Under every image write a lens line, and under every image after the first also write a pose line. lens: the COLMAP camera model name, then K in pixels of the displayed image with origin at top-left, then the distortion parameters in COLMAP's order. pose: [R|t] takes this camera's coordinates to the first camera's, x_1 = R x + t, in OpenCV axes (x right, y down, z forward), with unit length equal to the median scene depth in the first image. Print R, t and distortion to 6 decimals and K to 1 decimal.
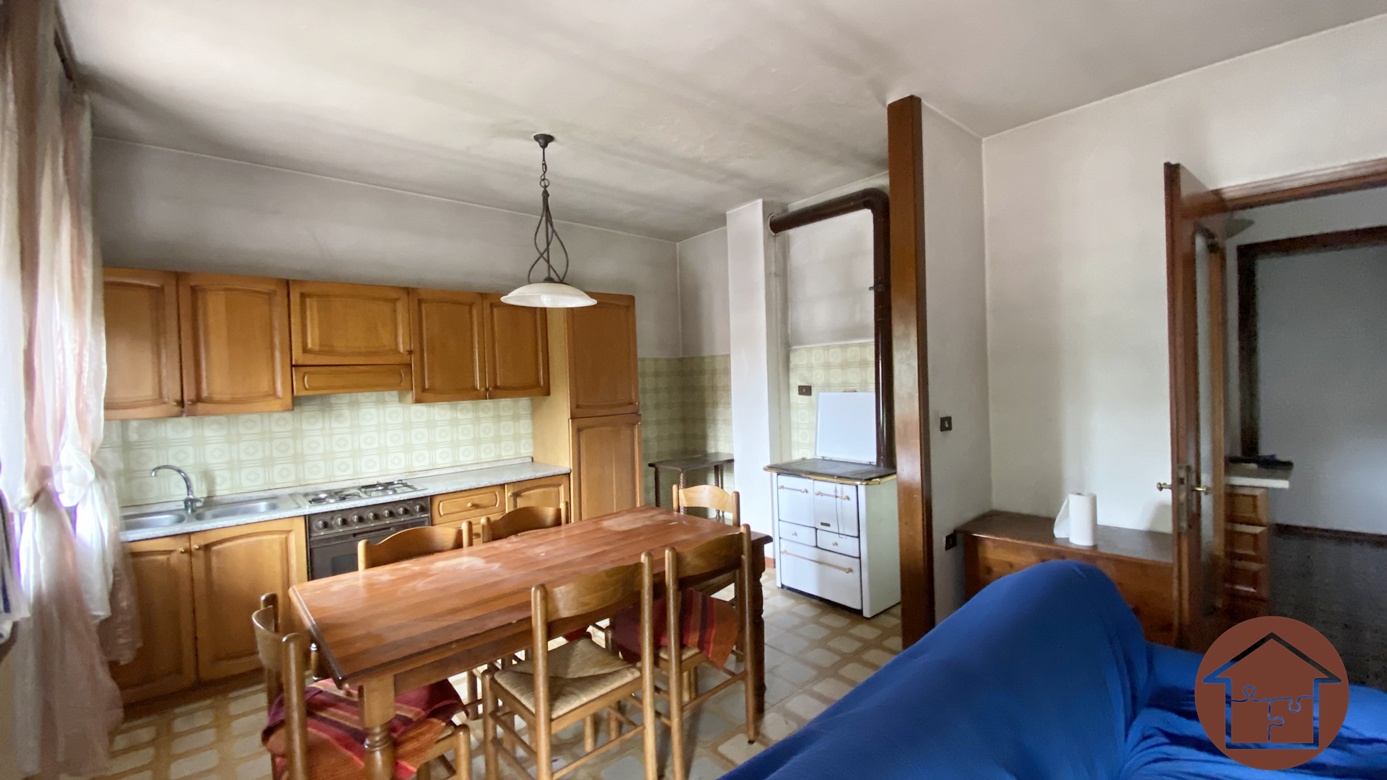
lens RADIAL K [[561.6, 0, 692.6], [0, 561.6, 382.9], [0, 0, 1]] dist [0.034034, -0.023445]
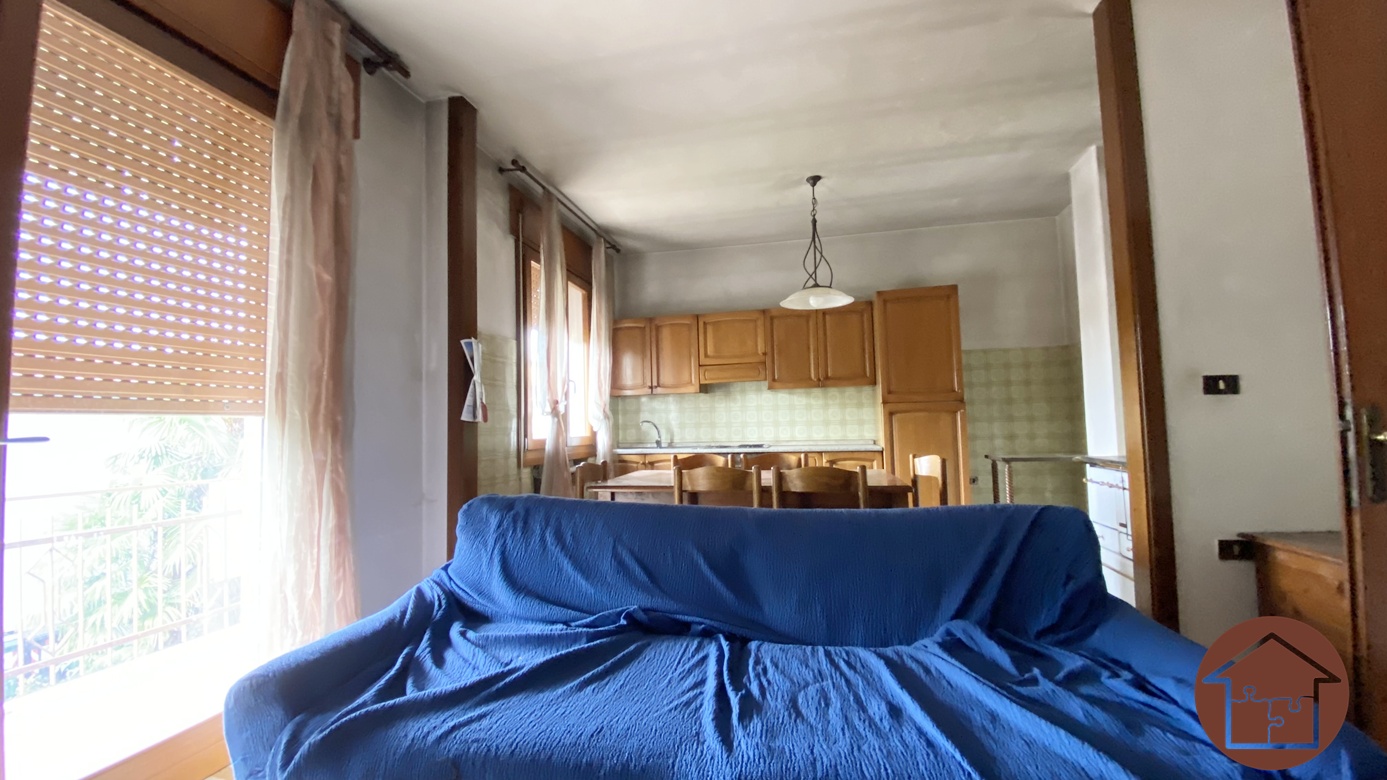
lens RADIAL K [[561.6, 0, 692.6], [0, 561.6, 382.9], [0, 0, 1]] dist [0.034034, -0.023445]
pose [[0.586767, -0.038022, -0.808863, 0.534578], [-0.001289, 0.998852, -0.047888, 0.087152], [0.809755, 0.029142, 0.586044, 0.022566]]
